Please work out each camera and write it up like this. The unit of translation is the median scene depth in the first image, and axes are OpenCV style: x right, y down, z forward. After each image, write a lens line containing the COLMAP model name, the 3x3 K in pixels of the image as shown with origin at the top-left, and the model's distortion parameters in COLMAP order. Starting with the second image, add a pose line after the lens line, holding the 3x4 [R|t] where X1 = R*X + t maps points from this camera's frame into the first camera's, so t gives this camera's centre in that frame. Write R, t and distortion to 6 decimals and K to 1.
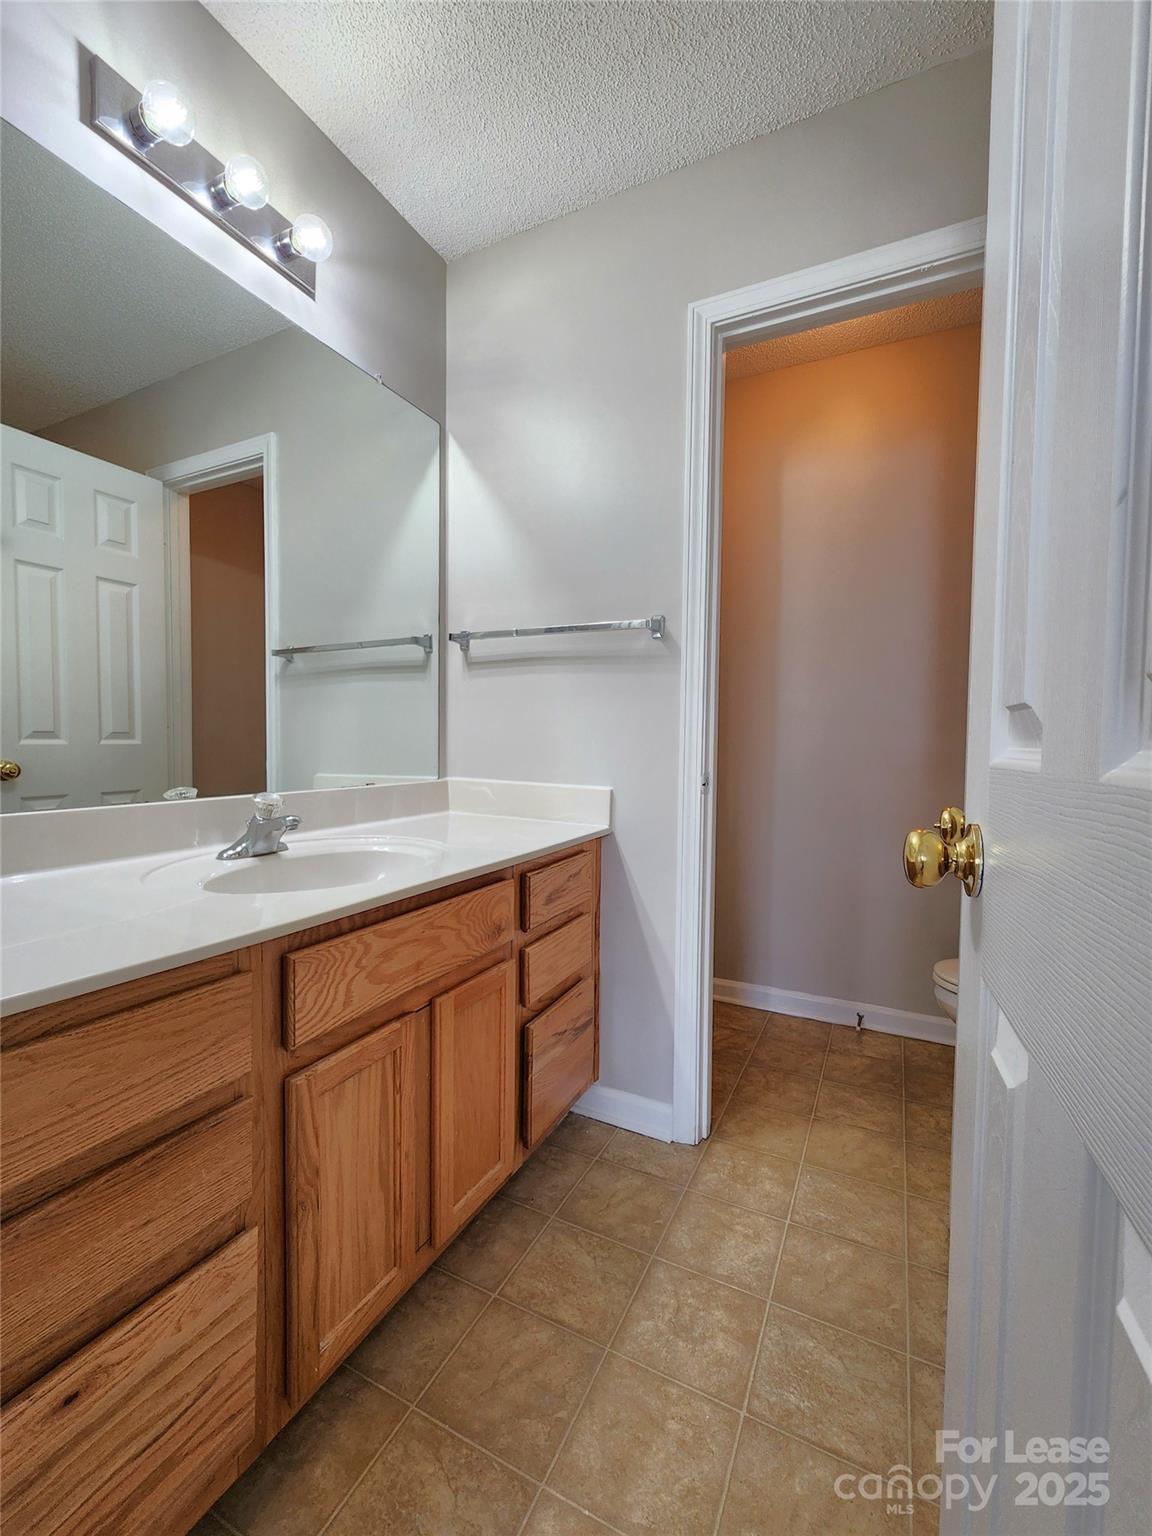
lens RADIAL K [[635.5, 0, 576.0], [0, 635.5, 768.0], [0, 0, 1]] dist [0.000614, 0.000260]
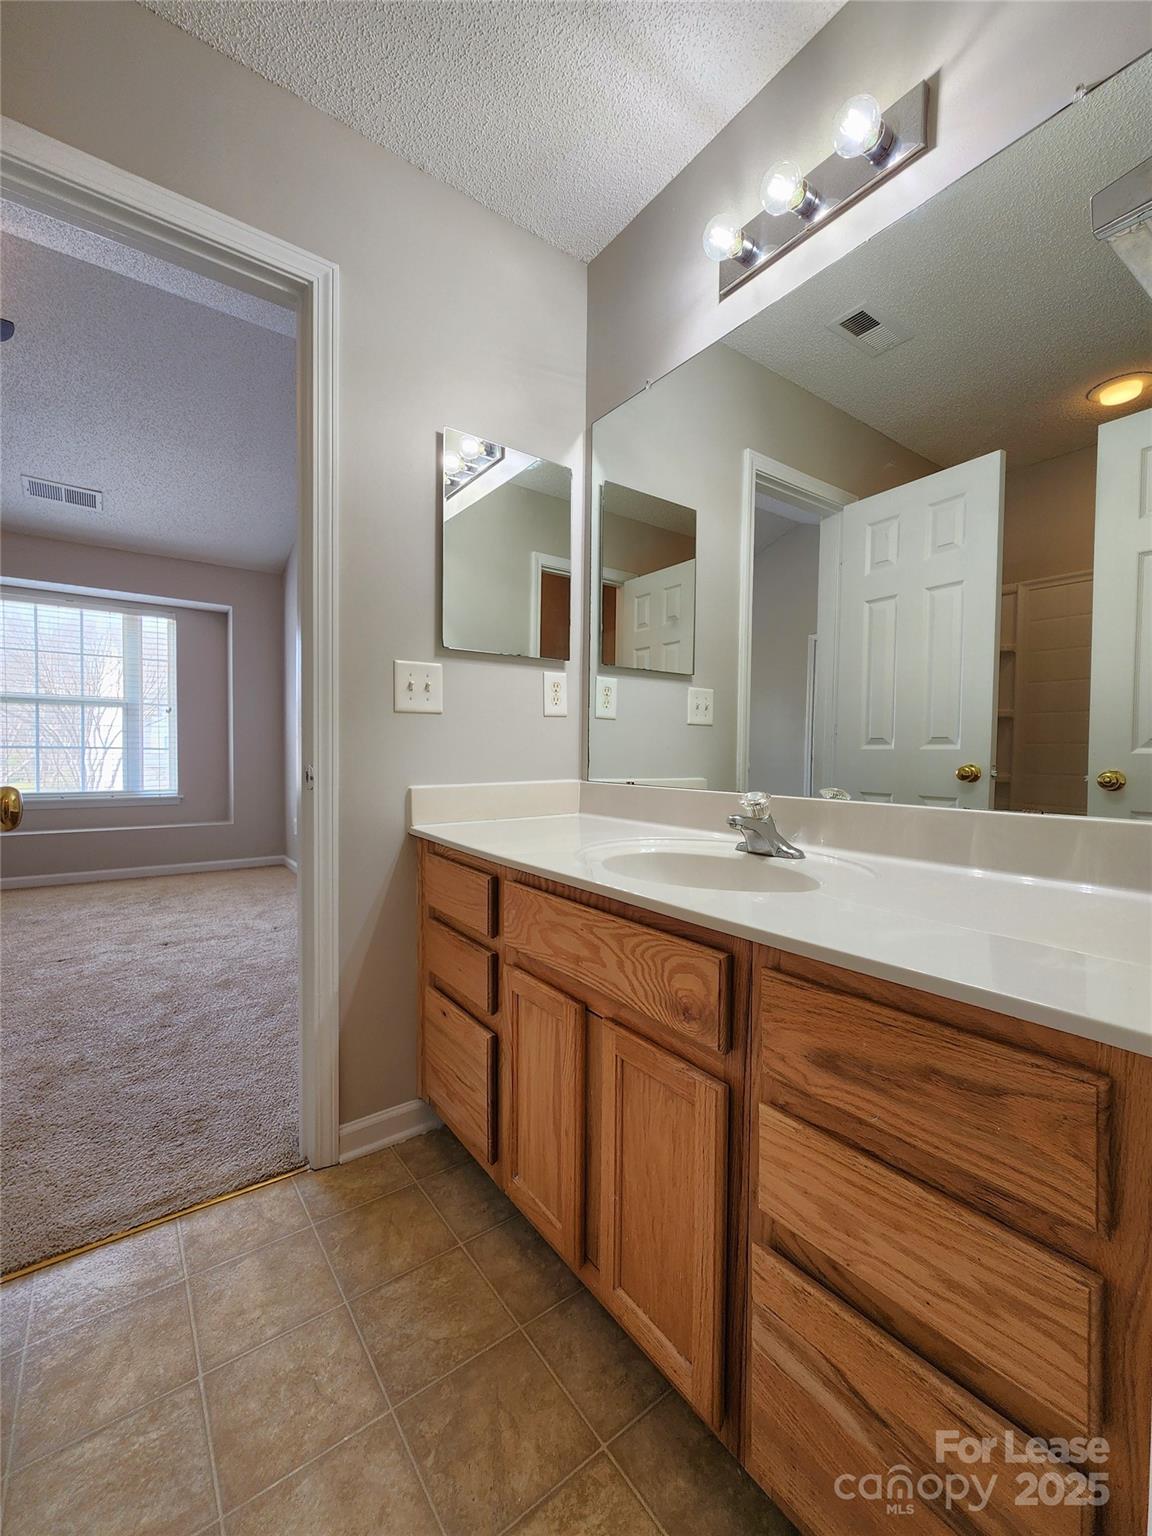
lens RADIAL K [[608.0, 0, 554.2], [0, 608.0, 765.8], [0, 0, 1]] dist [-0.000756, 0.000202]
pose [[-0.456651, 0.011844, -0.889567, 0.616375], [-0.046100, 0.998253, 0.036957, -0.027003], [0.888451, 0.057886, -0.455307, 1.387677]]
